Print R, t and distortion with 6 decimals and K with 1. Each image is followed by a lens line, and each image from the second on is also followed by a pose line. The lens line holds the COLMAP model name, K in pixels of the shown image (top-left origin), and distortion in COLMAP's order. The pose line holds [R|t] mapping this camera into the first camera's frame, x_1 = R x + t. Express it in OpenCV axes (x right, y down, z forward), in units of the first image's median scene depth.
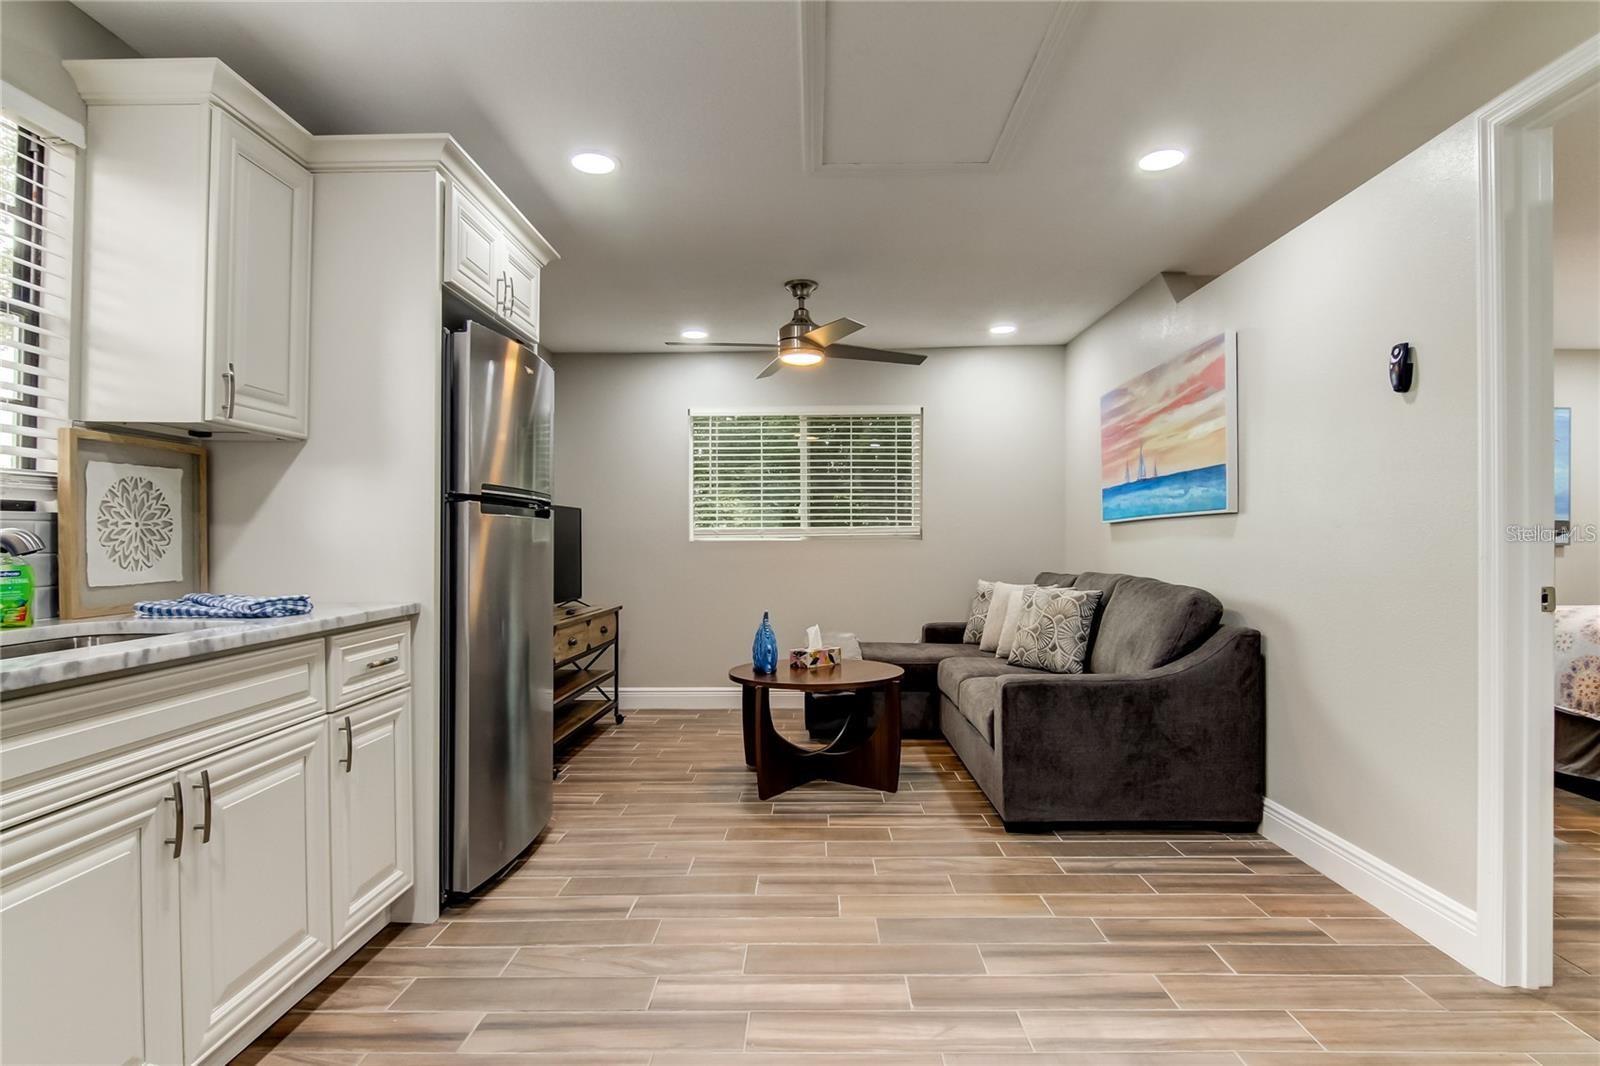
lens RADIAL K [[836.8, 0, 772.5], [0, 836.8, 542.8], [0, 0, 1]] dist [-0.021848, -0.000931]
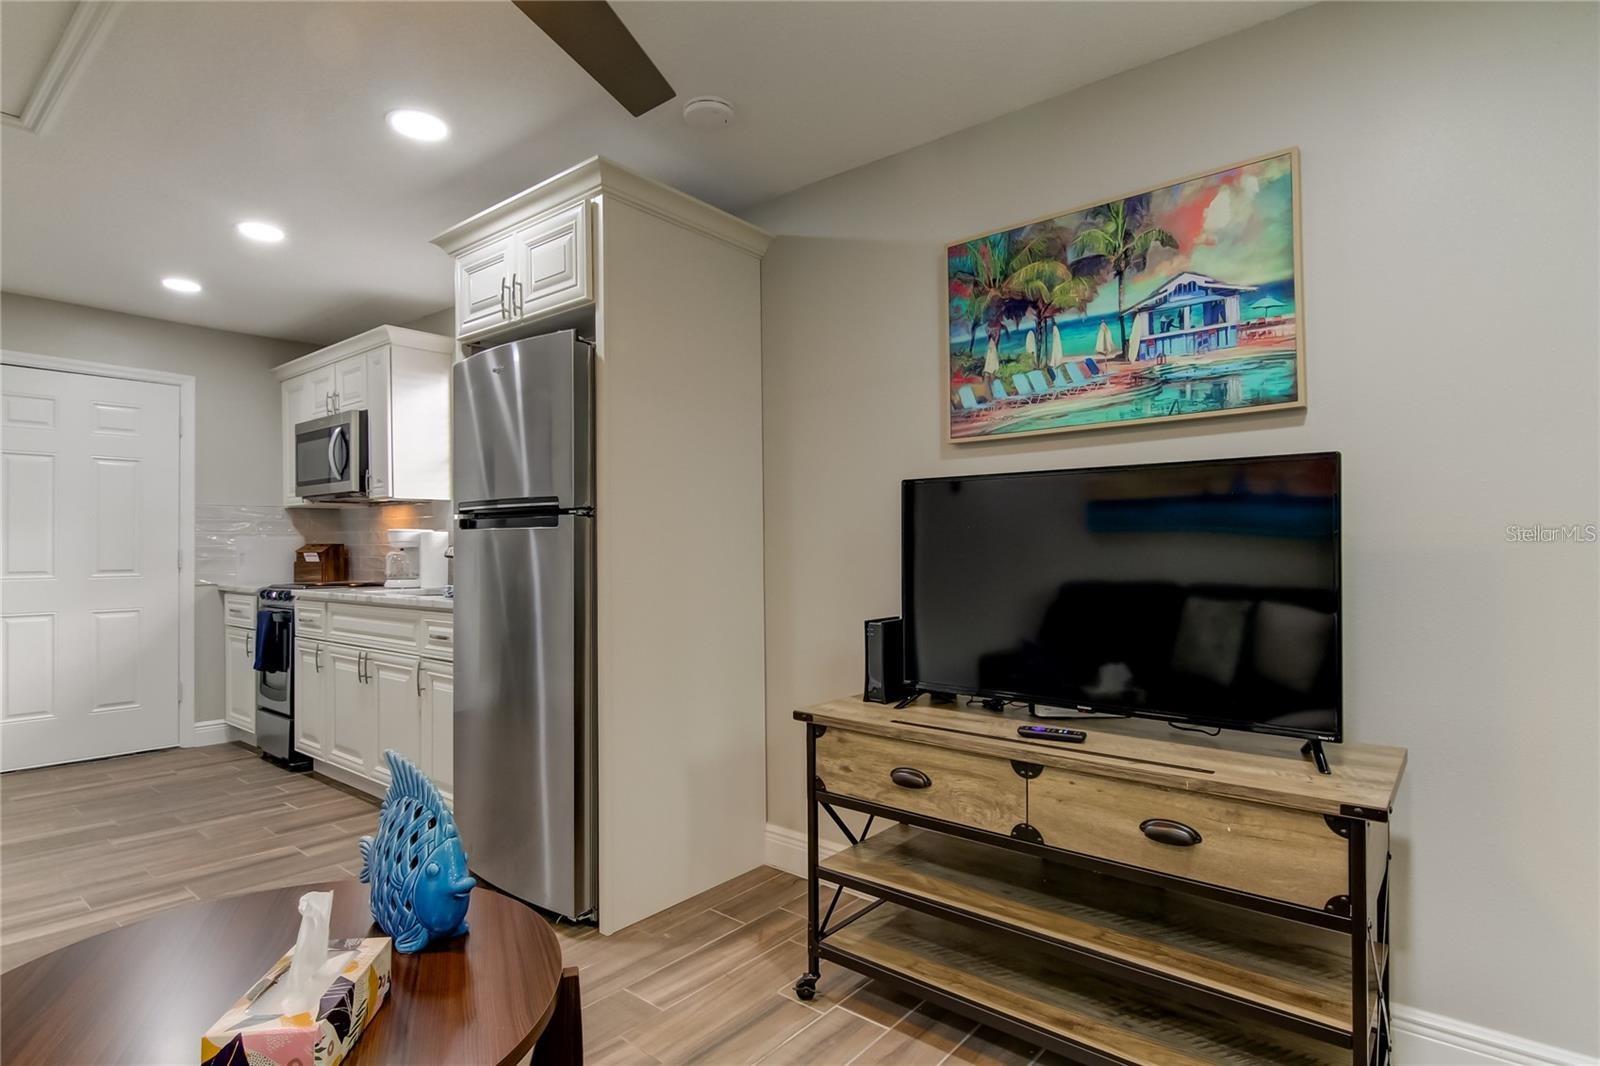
lens RADIAL K [[834.6, 0, 808.7], [0, 834.6, 536.7], [0, 0, 1]] dist [0.006176, -0.015848]
pose [[-0.596633, -0.005382, -0.802496, 0.246776], [0.001580, 0.999968, -0.007881, -0.014975], [0.802512, -0.005970, -0.596606, 1.861080]]
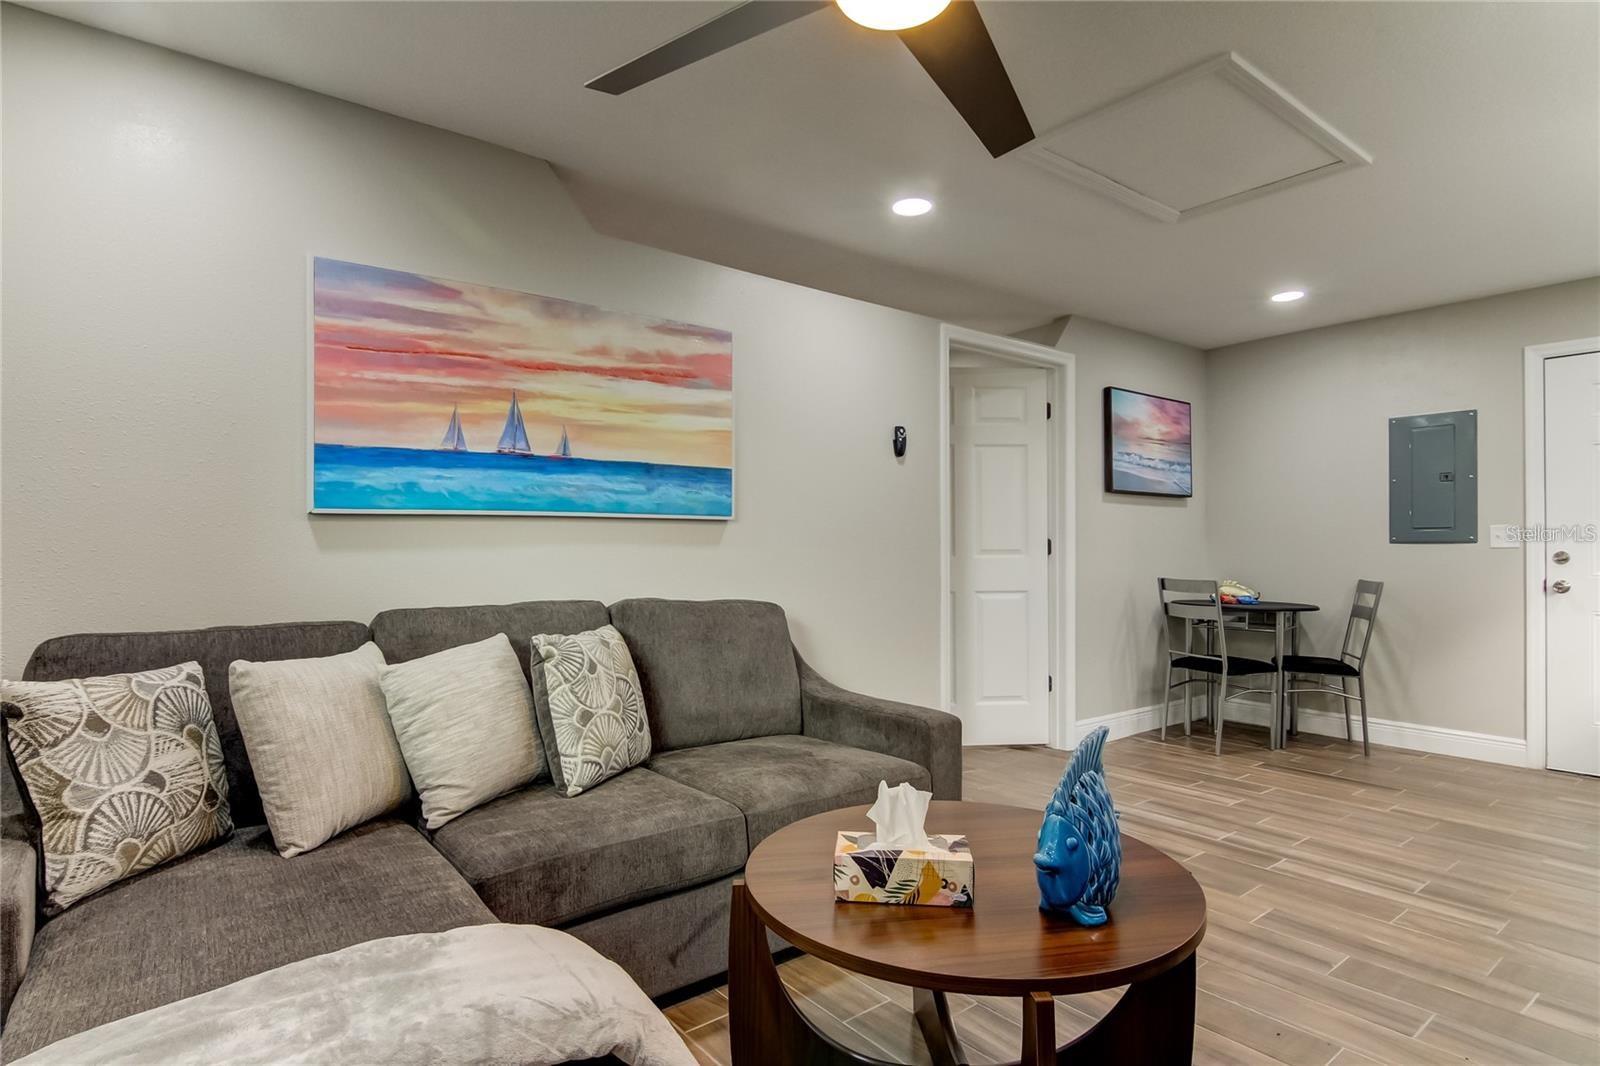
lens RADIAL K [[855.8, 0, 797.9], [0, 855.8, 547.5], [0, 0, 1]] dist [0.003714, -0.012322]
pose [[-0.659190, 0.006813, 0.751945, -0.284273], [0.004158, 0.999977, -0.005415, 0.001547], [-0.751965, -0.000443, -0.659203, 1.829296]]
